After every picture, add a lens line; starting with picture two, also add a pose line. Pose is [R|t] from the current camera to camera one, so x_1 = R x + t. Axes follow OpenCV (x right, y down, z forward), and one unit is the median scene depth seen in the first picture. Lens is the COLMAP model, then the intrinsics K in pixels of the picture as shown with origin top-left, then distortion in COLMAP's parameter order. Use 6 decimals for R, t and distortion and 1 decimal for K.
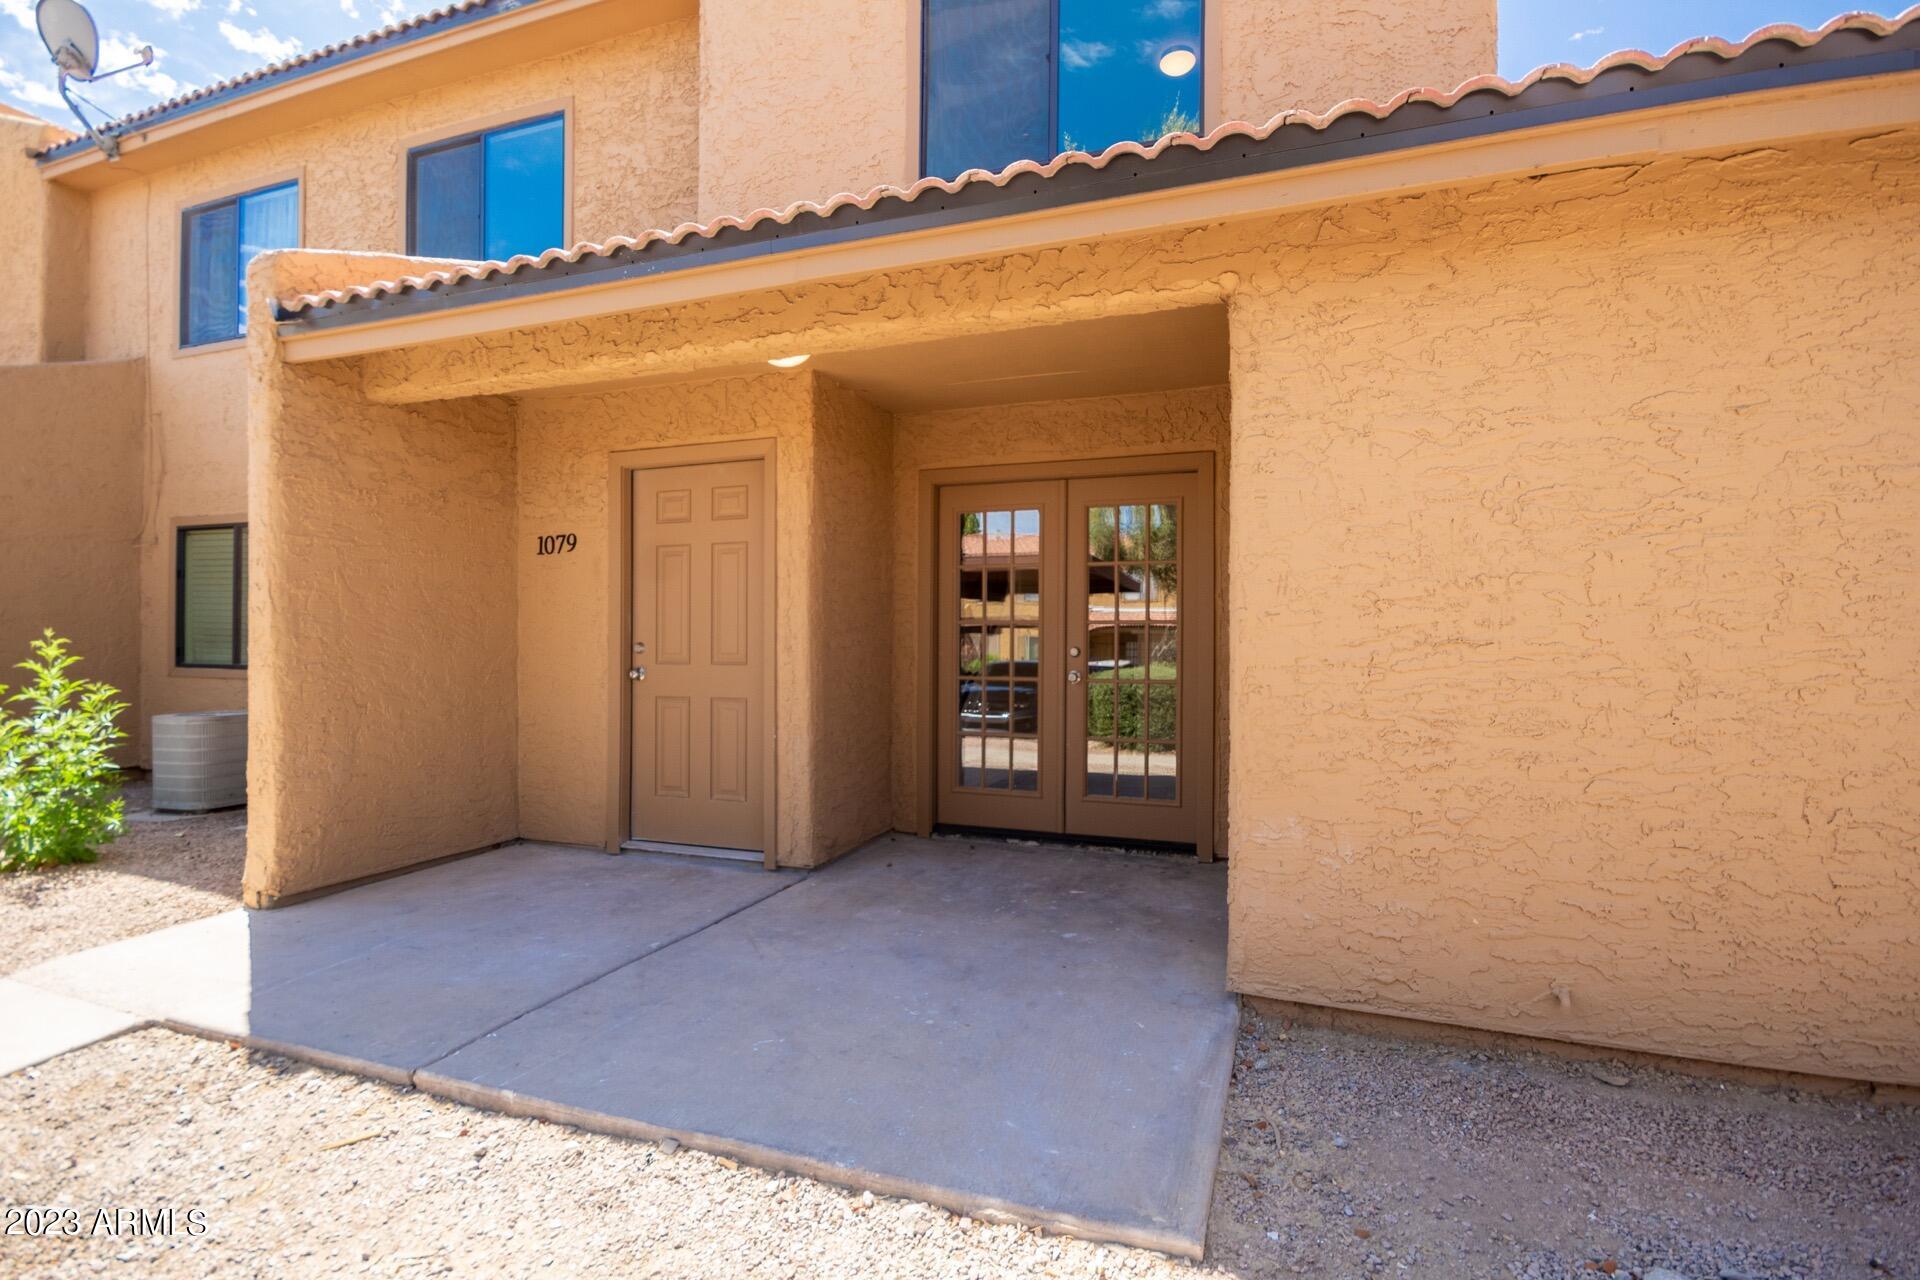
lens RADIAL K [[892.0, 0, 968.8], [0, 892.0, 641.5], [0, 0, 1]] dist [0.001247, 0.000894]
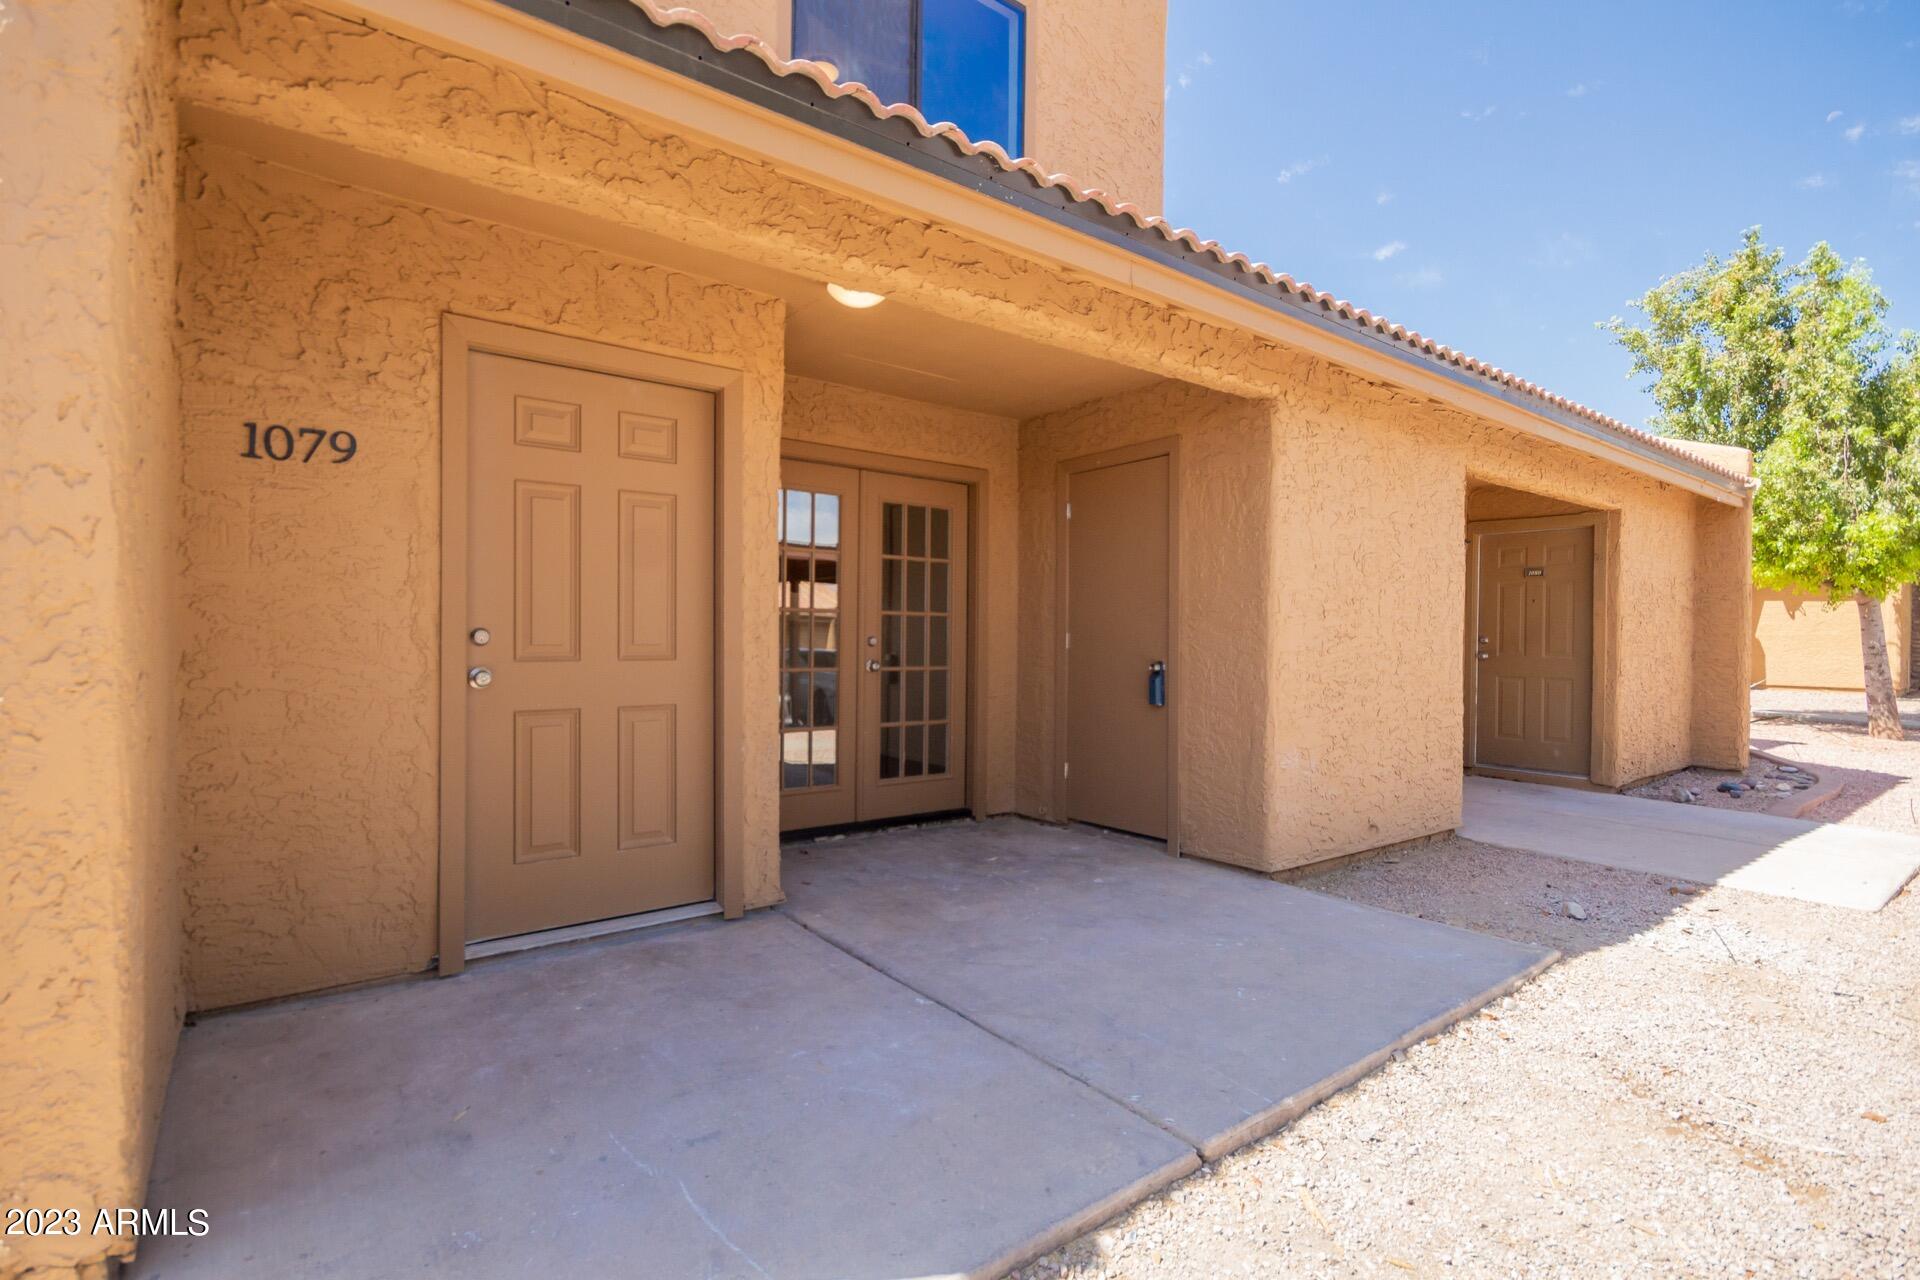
lens RADIAL K [[892.0, 0, 999.2], [0, 892.0, 639.8], [0, 0, 1]] dist [0.001247, 0.000894]
pose [[0.528553, -0.000863, 0.848900, -0.886575], [-0.009629, 0.999929, 0.007012, 0.001552], [-0.848846, -0.011880, 0.528507, 0.448504]]
